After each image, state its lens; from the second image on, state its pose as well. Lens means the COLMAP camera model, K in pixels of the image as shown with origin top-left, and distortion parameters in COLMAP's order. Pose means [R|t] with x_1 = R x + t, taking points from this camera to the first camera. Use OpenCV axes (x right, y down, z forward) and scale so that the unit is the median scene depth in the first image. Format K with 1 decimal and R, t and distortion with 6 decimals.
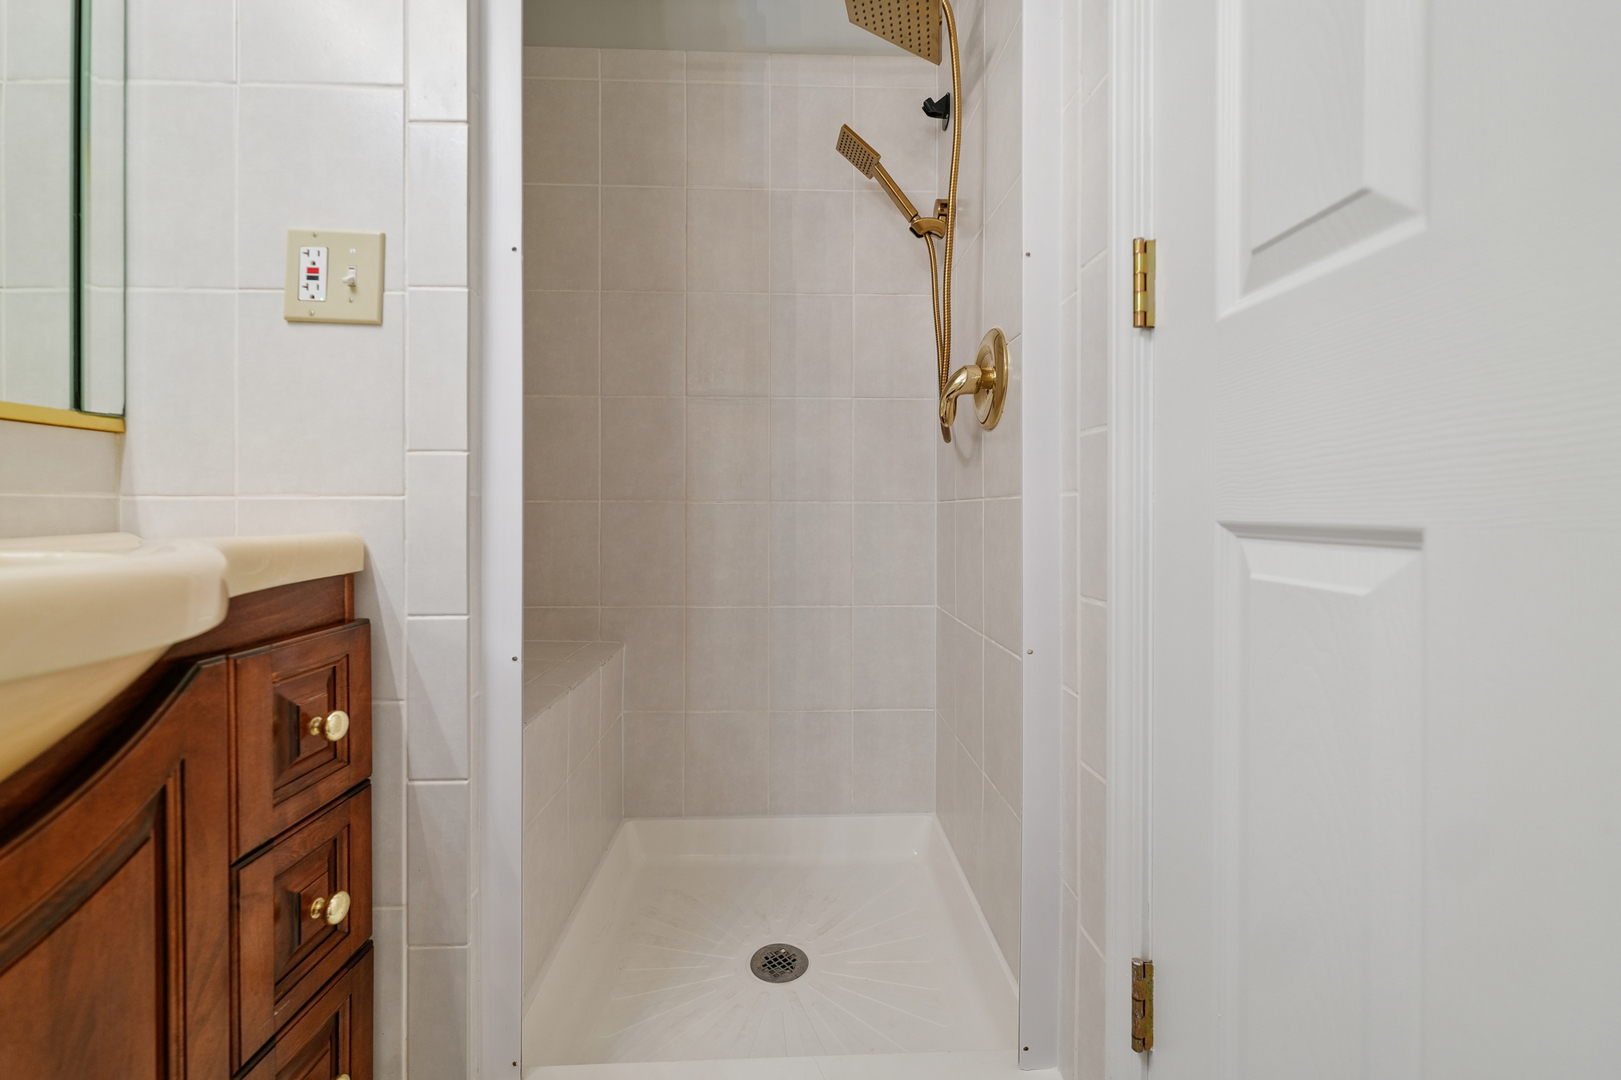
lens RADIAL K [[672.3, 0, 825.7], [0, 672.3, 509.9], [0, 0, 1]] dist [-0.001529, -0.000422]
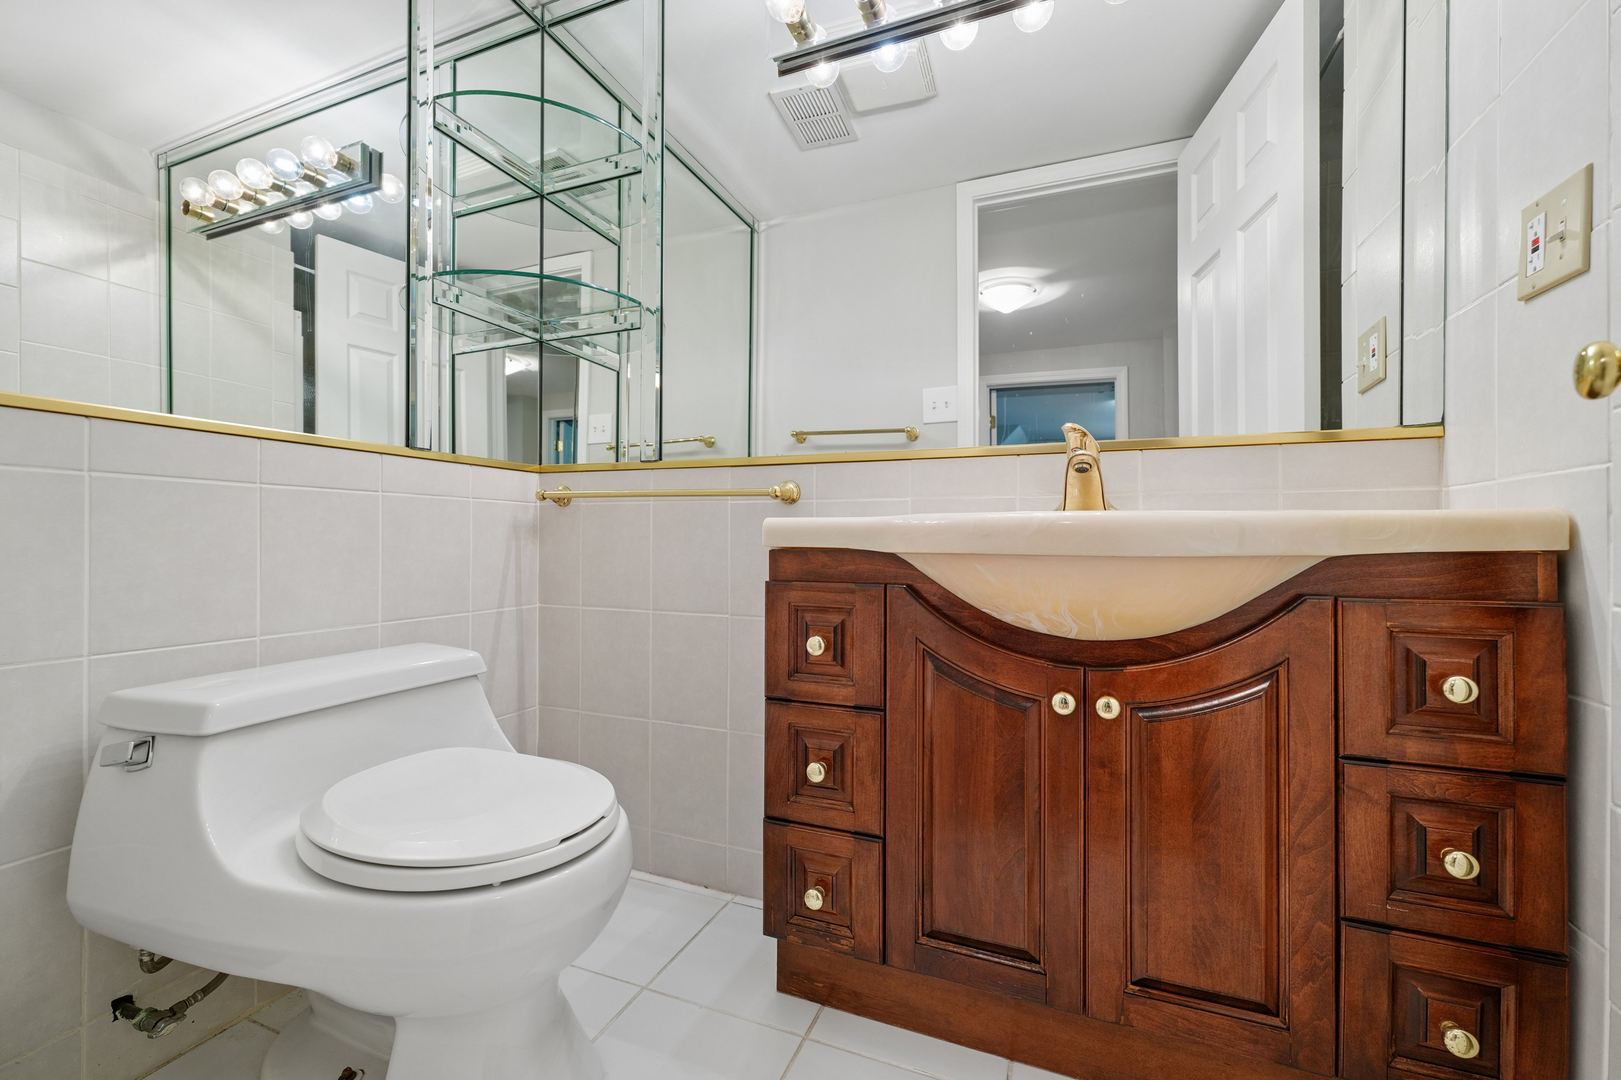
lens RADIAL K [[672.3, 0, 807.8], [0, 672.3, 541.3], [0, 0, 1]] dist [-0.001529, -0.000422]
pose [[-0.415612, -0.001558, -0.909541, 0.615250], [-0.001630, 0.999998, -0.000968, 0.089041], [0.909540, 0.001080, -0.415614, 0.488551]]
